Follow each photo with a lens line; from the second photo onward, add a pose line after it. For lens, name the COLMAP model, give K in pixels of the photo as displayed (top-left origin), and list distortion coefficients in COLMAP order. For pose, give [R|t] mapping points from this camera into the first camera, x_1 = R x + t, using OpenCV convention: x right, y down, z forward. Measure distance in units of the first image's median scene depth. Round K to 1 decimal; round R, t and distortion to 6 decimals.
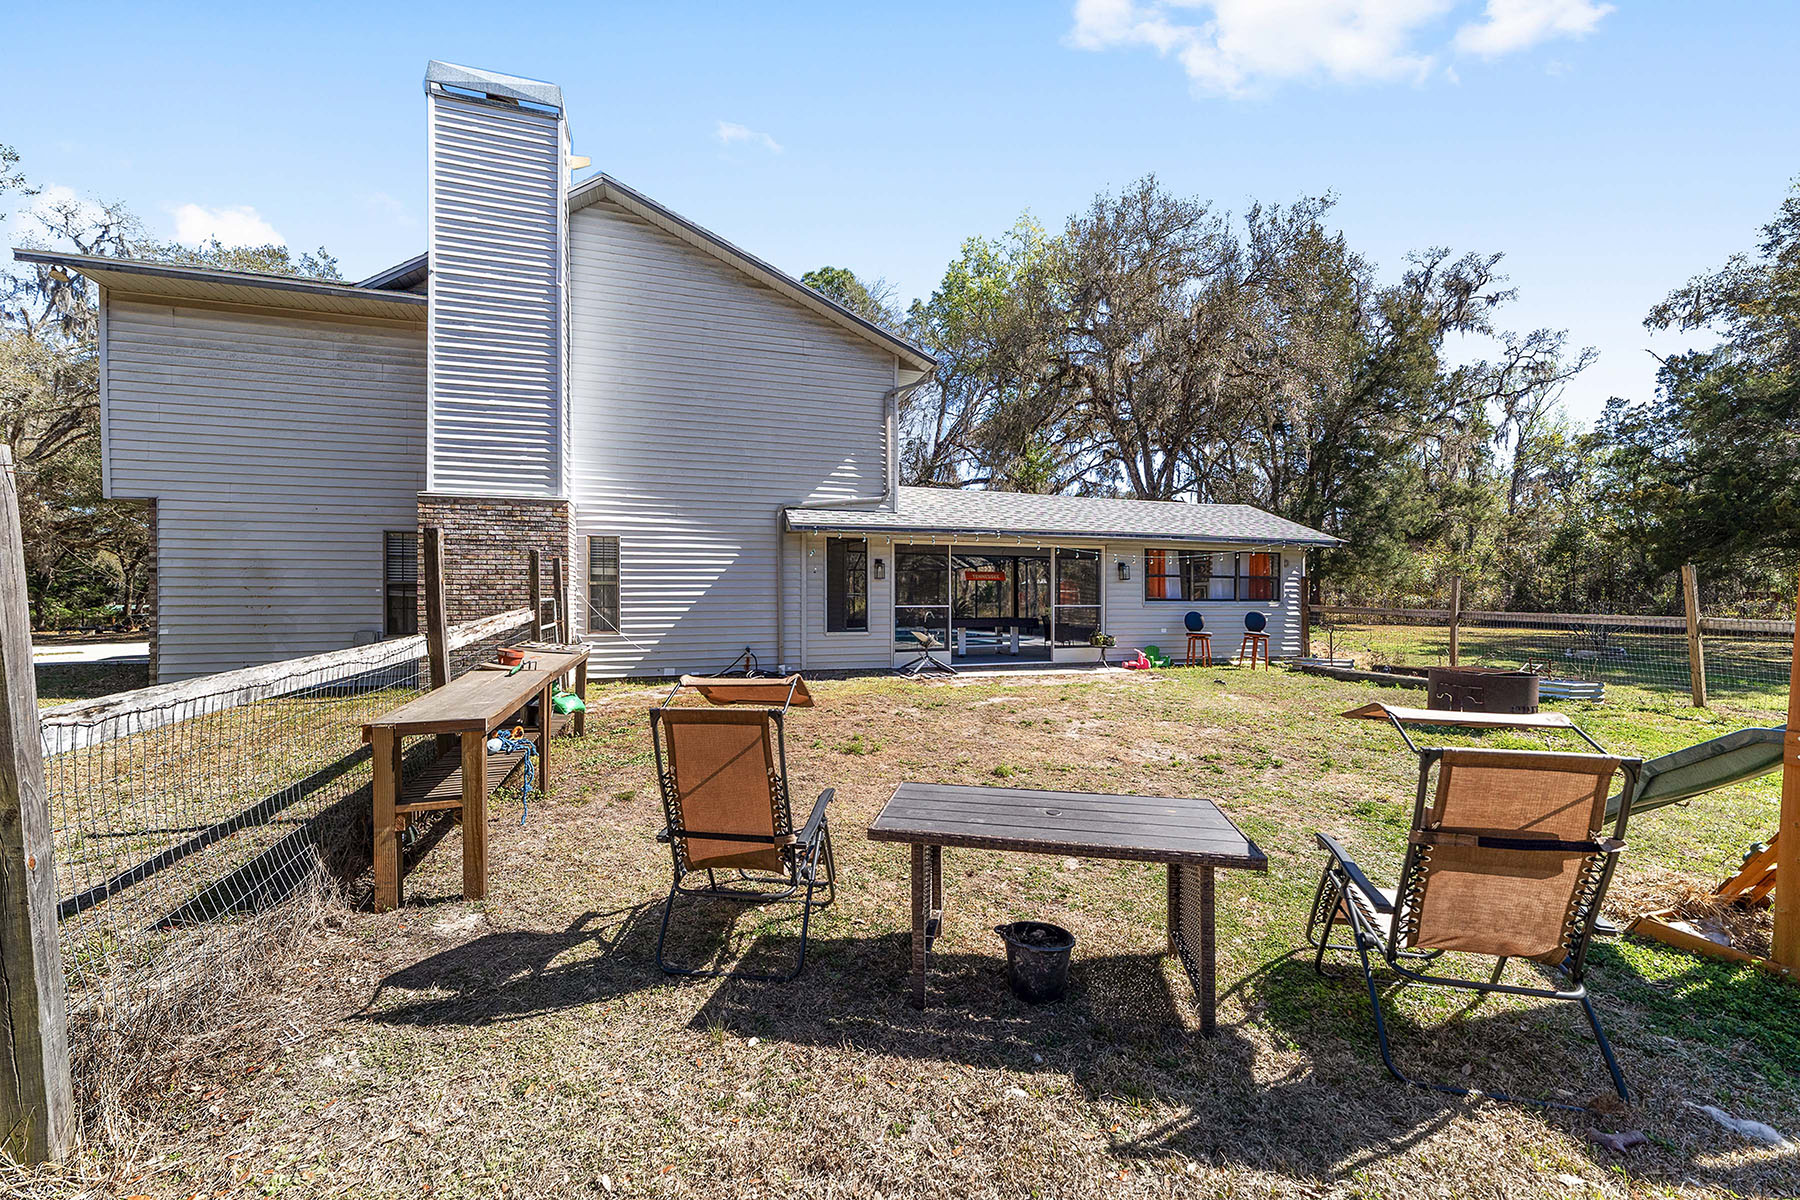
lens RADIAL K [[721.7, 0, 900.6], [0, 721.7, 601.2], [0, 0, 1]] dist [-0.001644, -0.000060]
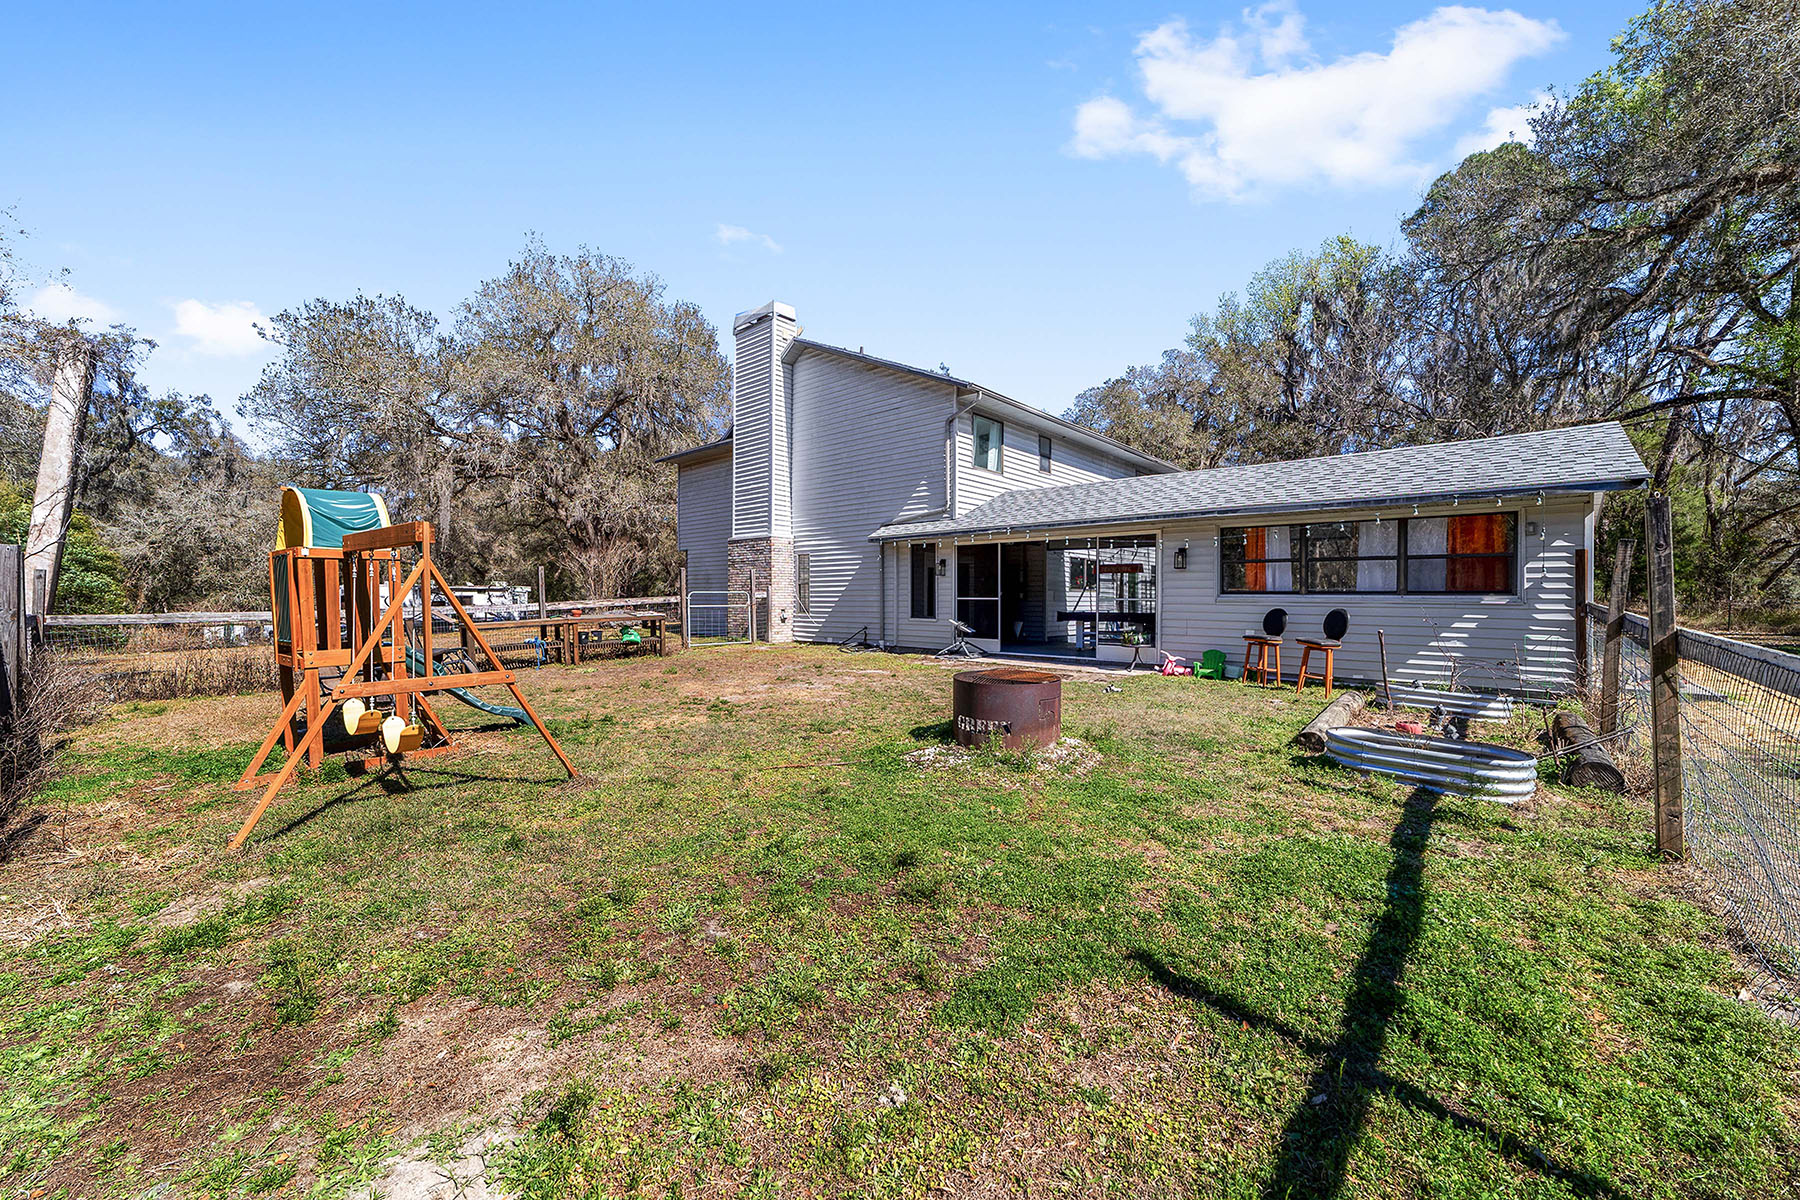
lens RADIAL K [[721.7, 0, 900.9], [0, 721.7, 599.0], [0, 0, 1]] dist [-0.001644, -0.000060]
pose [[0.477501, 0.006127, -0.878610, 1.015615], [-0.003594, 0.999981, 0.005020, 0.002728], [0.878624, 0.000760, 0.477514, 0.362987]]
